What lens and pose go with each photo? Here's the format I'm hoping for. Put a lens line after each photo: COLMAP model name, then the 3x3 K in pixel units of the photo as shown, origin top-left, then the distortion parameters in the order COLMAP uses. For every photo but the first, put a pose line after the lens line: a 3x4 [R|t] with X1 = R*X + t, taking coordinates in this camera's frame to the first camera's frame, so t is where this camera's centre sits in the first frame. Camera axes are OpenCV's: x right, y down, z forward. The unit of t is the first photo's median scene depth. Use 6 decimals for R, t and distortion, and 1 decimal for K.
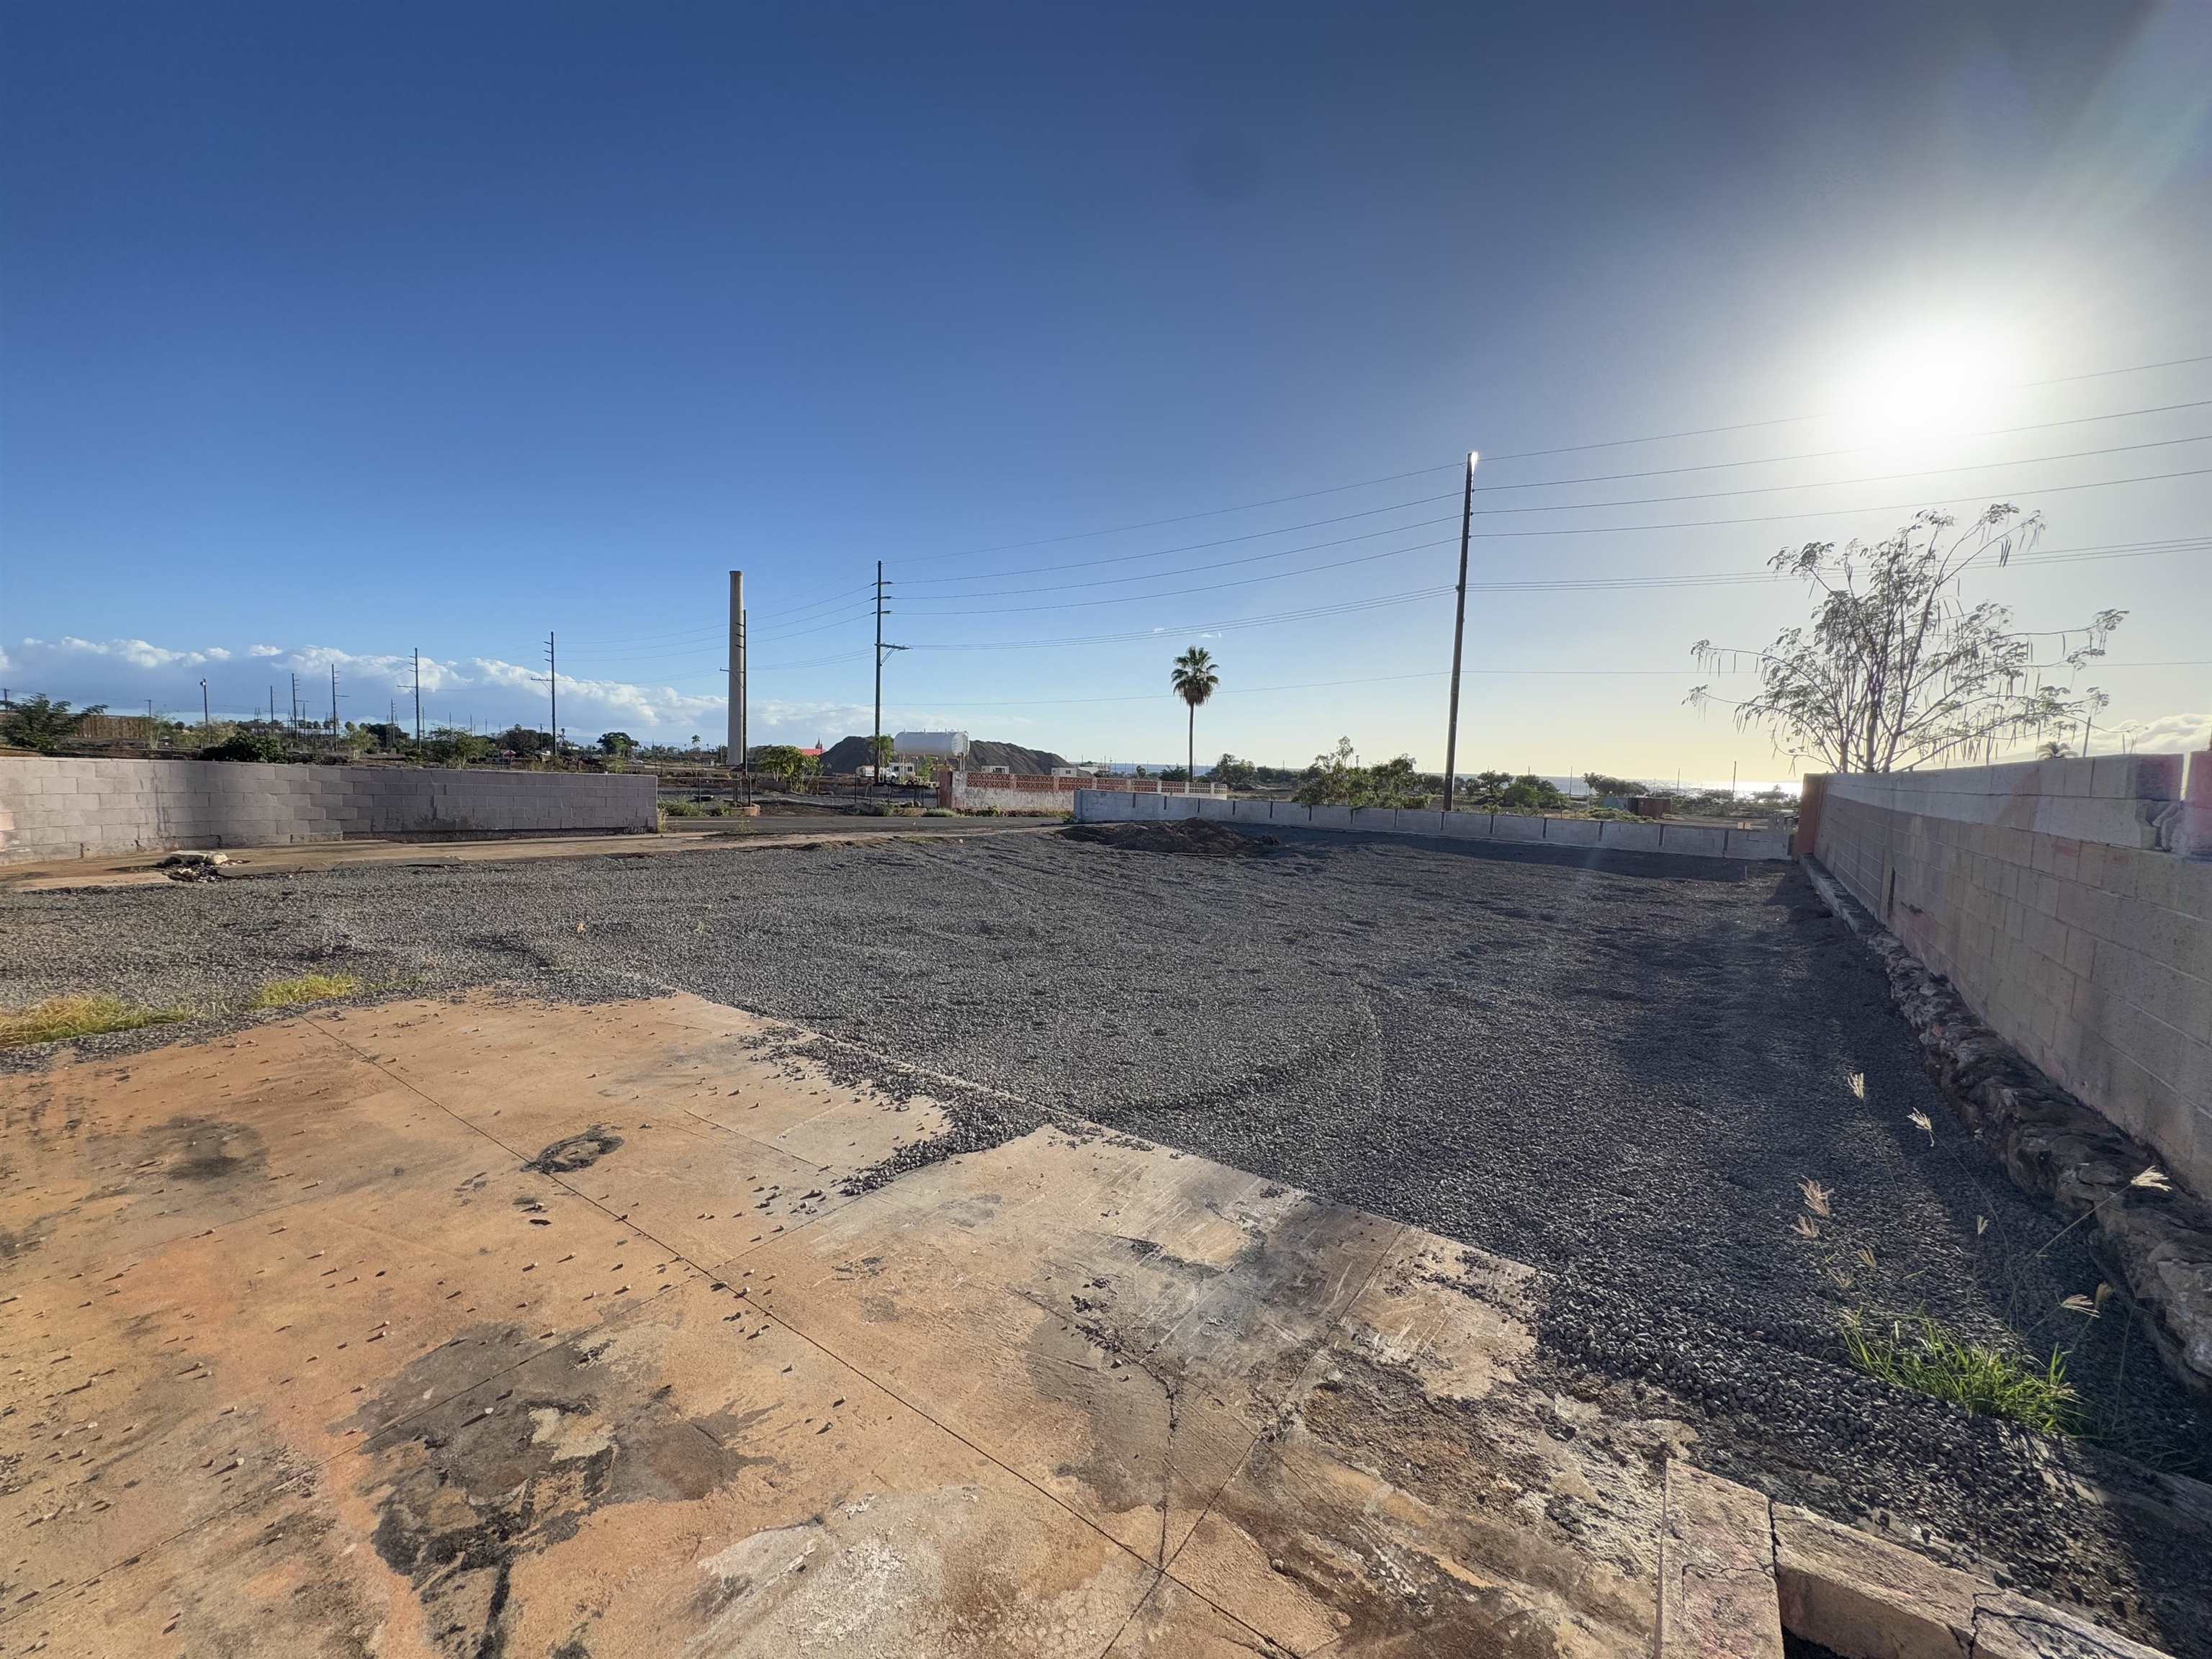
lens RADIAL K [[883.6, 0, 1098.3], [0, 883.6, 830.1], [0, 0, 1]] dist [-0.001541, -0.000328]
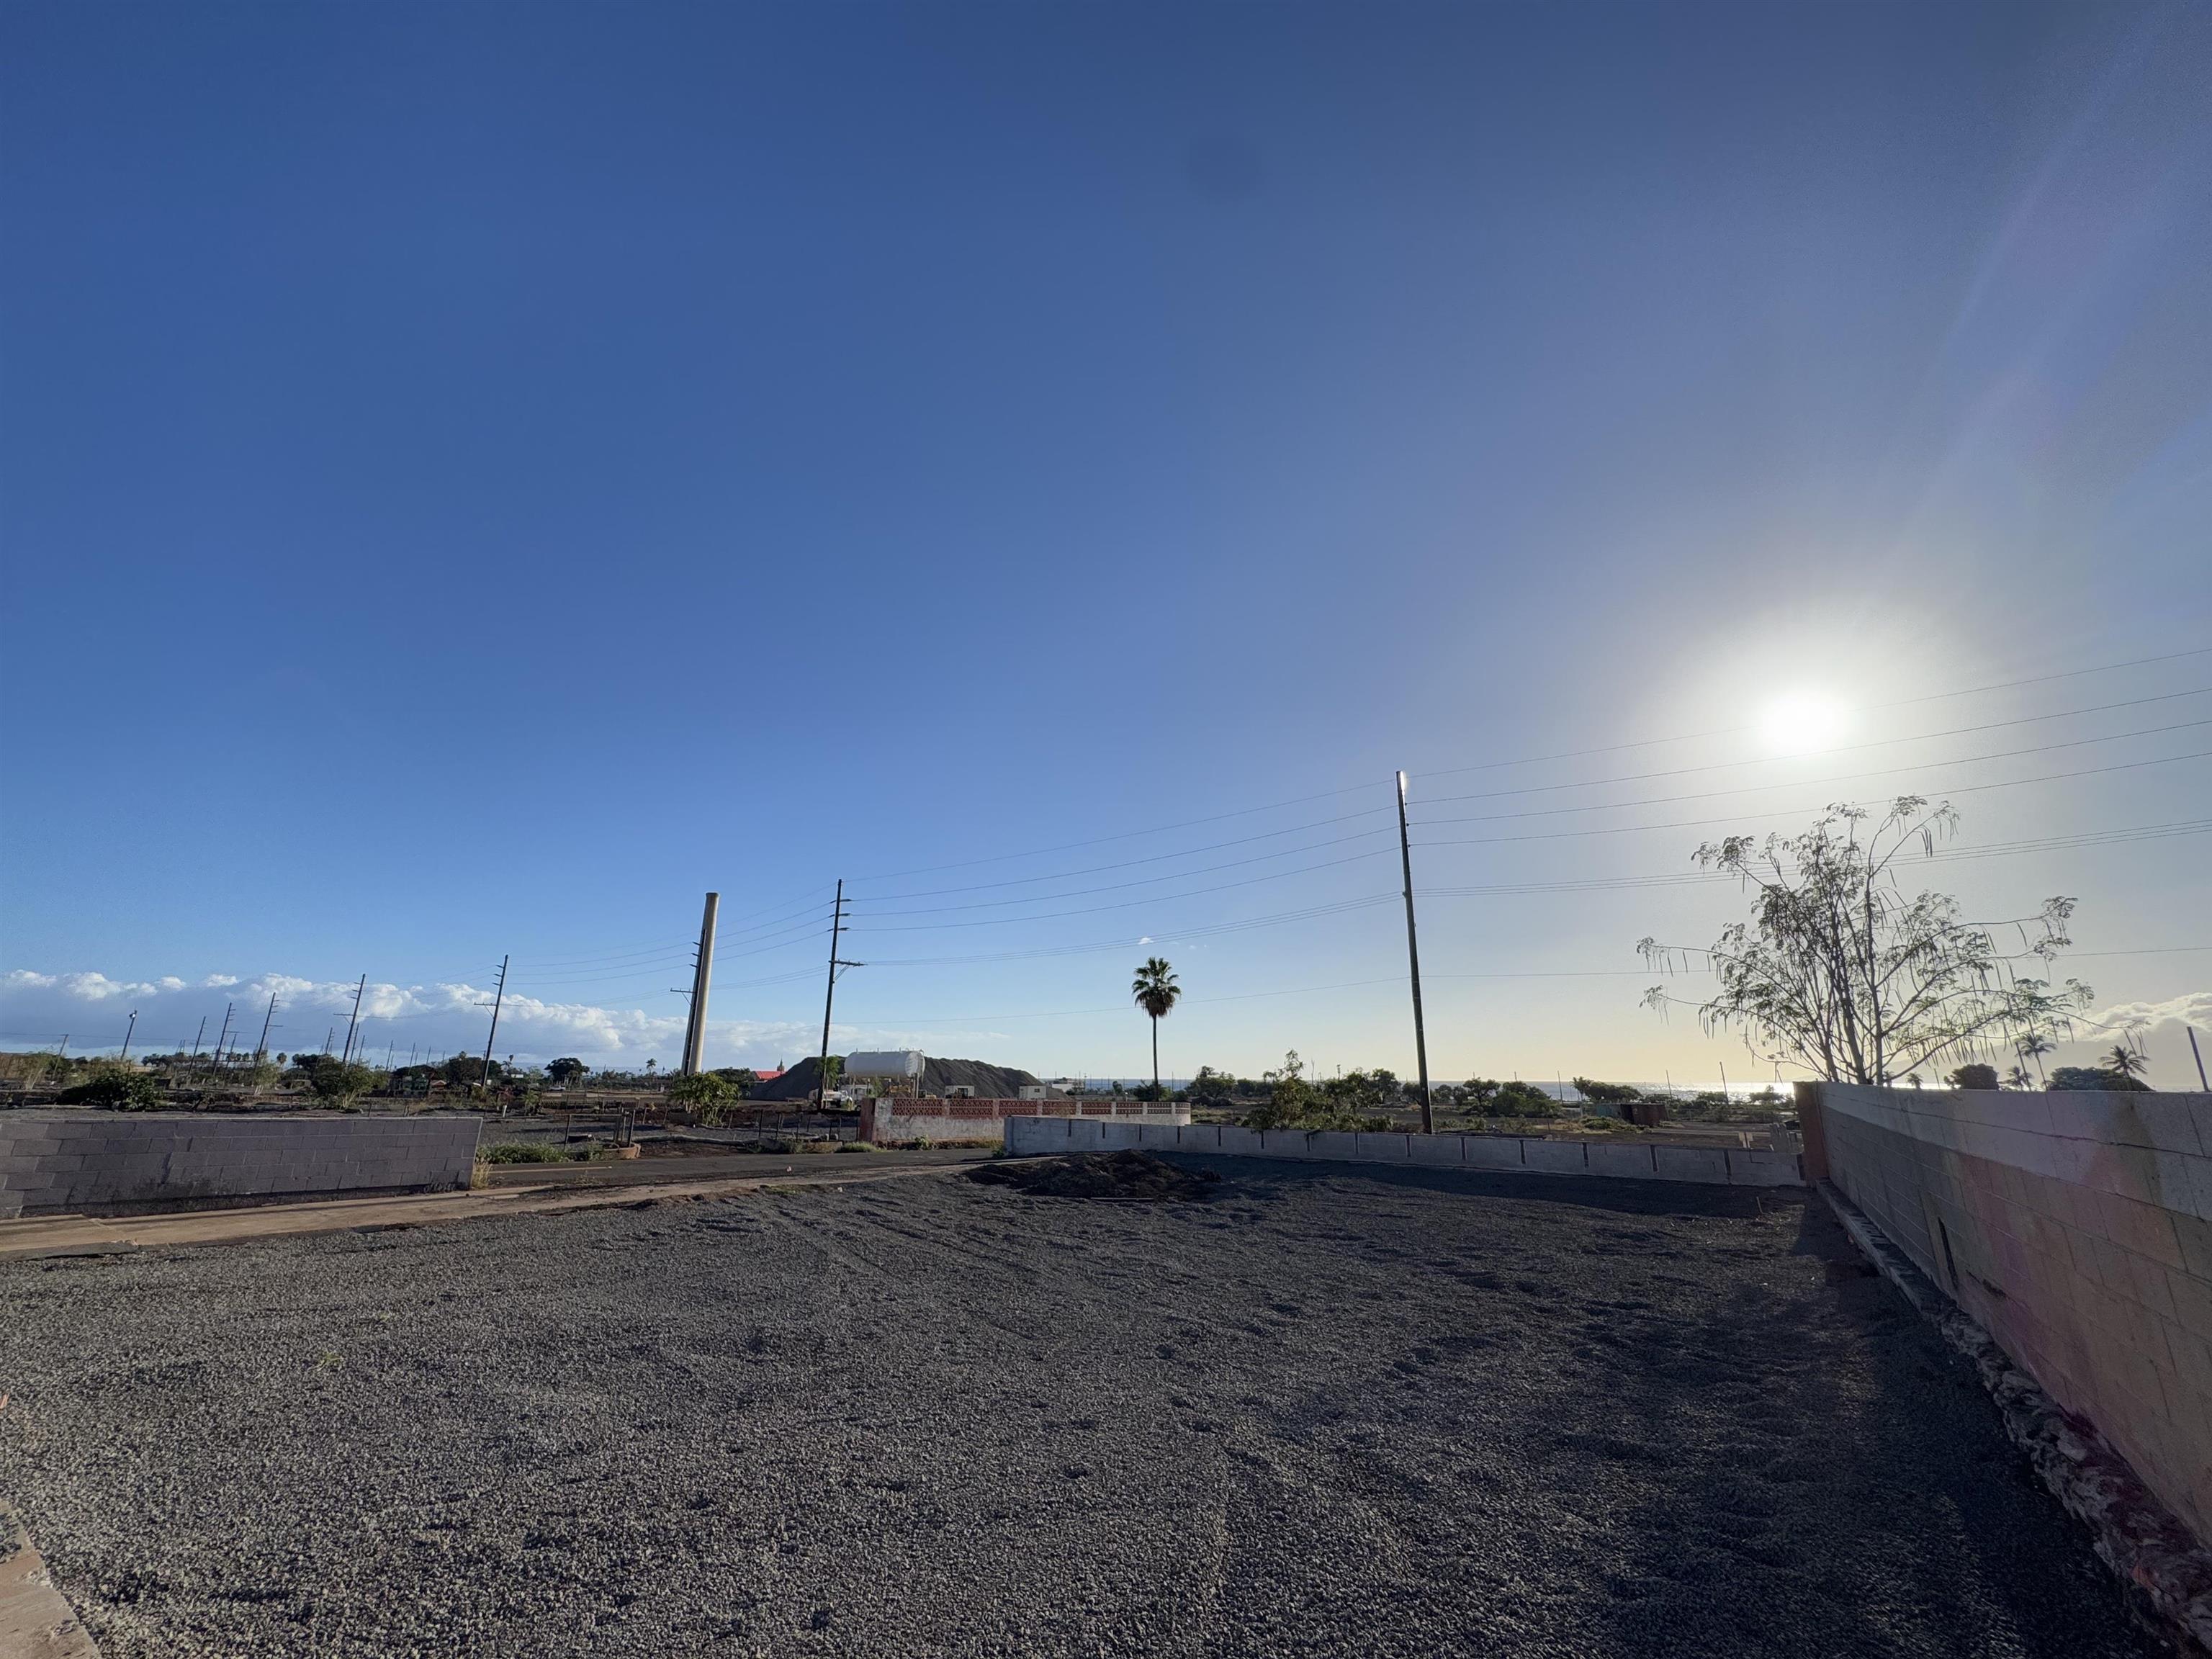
lens RADIAL K [[883.6, 0, 1099.5], [0, 883.6, 830.5], [0, 0, 1]] dist [-0.001541, -0.000328]
pose [[0.999406, -0.015705, 0.030665, 0.076623], [0.025252, 0.939405, -0.341879, -0.016085], [-0.023437, 0.342450, 0.939244, 0.091245]]
